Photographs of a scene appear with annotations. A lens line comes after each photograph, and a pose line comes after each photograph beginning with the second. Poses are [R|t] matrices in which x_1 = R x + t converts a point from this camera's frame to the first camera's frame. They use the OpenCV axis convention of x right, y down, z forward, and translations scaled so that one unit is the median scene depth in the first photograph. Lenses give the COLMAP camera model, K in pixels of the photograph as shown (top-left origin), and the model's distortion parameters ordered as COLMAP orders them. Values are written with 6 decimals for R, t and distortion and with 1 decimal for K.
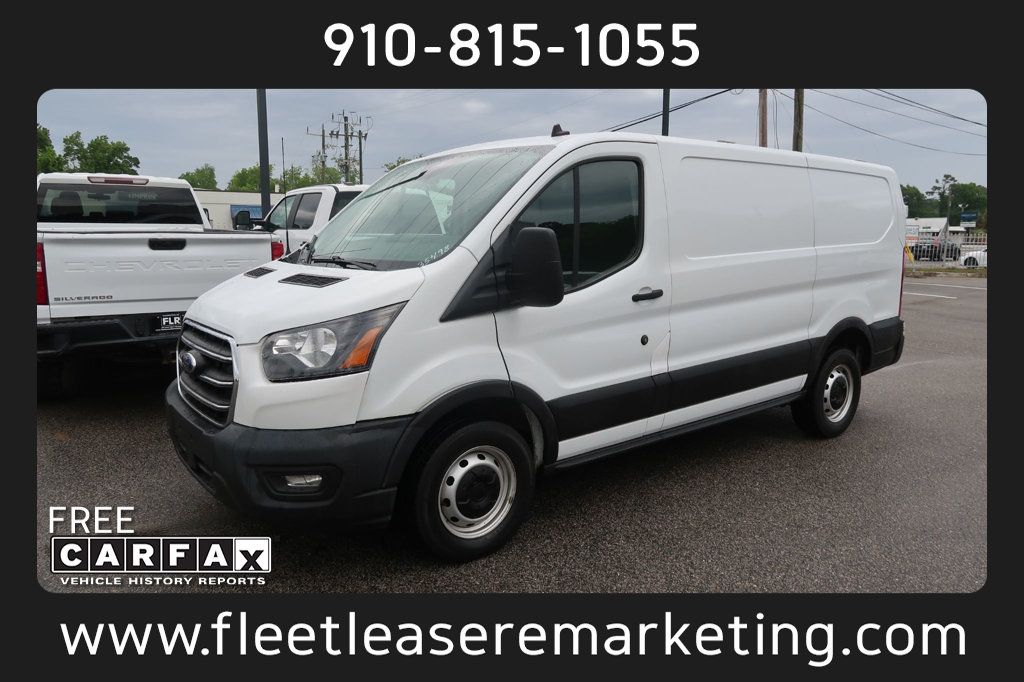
lens RADIAL K [[712.7, 0, 507.7], [0, 712.7, 344.0], [0, 0, 1]] dist [-0.026403, 0.006766]
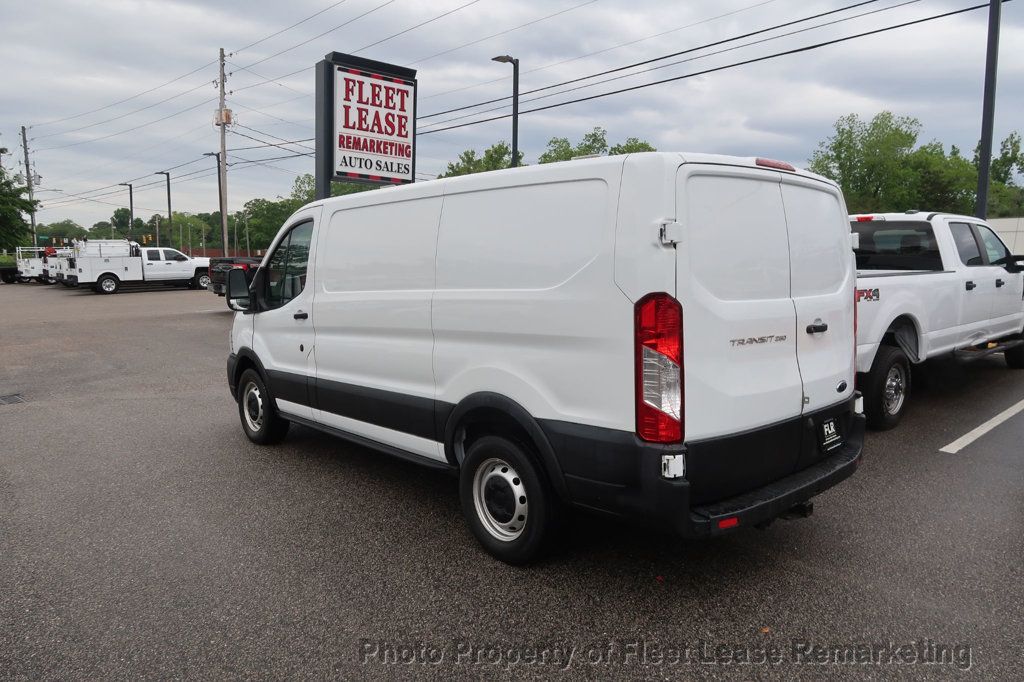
lens RADIAL K [[712.7, 0, 510.6], [0, 712.7, 341.4], [0, 0, 1]] dist [-0.026403, 0.006766]
pose [[0.065383, 0.107067, -0.992100, 0.713643], [-0.152432, 0.983630, 0.096107, -0.095557], [0.986149, 0.144944, 0.080633, 0.575488]]
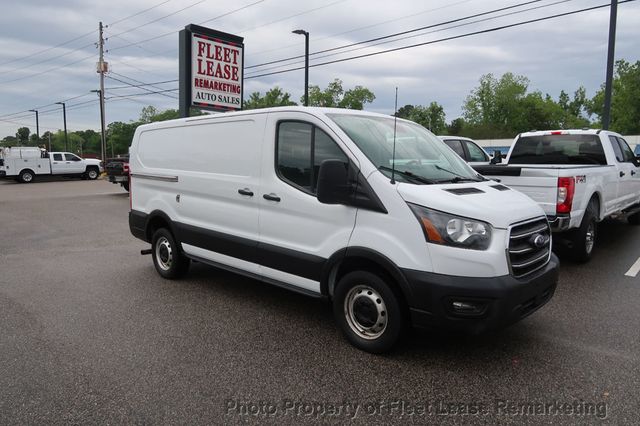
lens RADIAL K [[445.4, 0, 316.9], [0, 445.4, 214.5], [0, 0, 1]] dist [-0.026403, 0.006766]
pose [[0.151639, 0.109910, -0.982306, 0.666572], [-0.152498, 0.984501, 0.086614, -0.068330], [0.976601, 0.136665, 0.166050, 0.454901]]
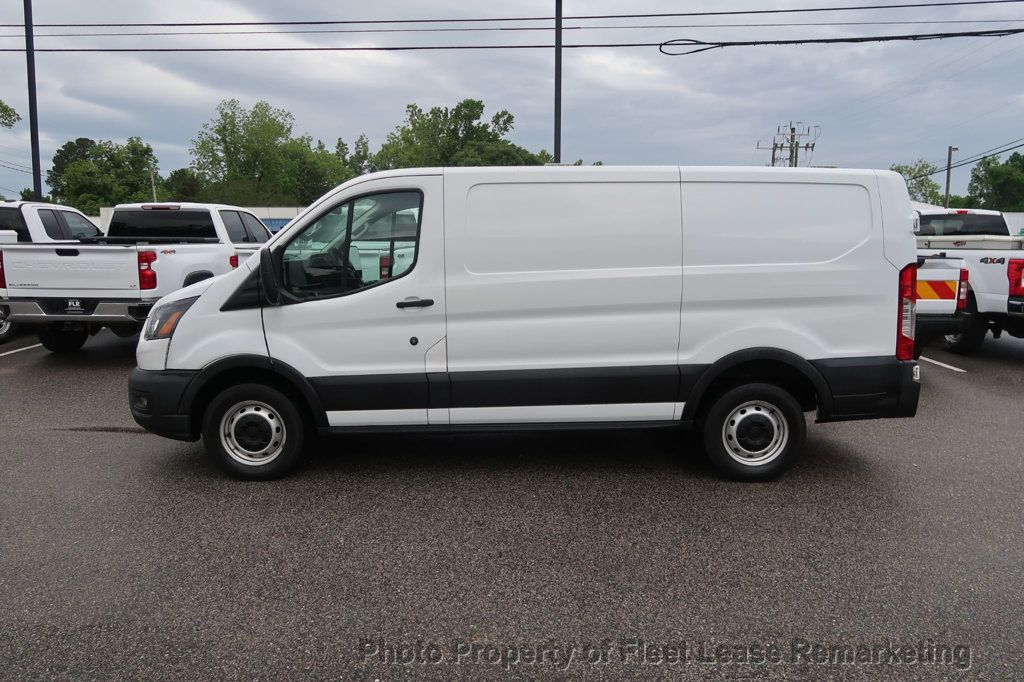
lens RADIAL K [[712.7, 0, 513.7], [0, 712.7, 339.9], [0, 0, 1]] dist [-0.026403, 0.006766]
pose [[0.789950, 0.080272, -0.607894, 0.467320], [-0.094960, 0.995449, 0.008049, -0.014685], [0.605773, 0.051367, 0.793977, 0.069743]]
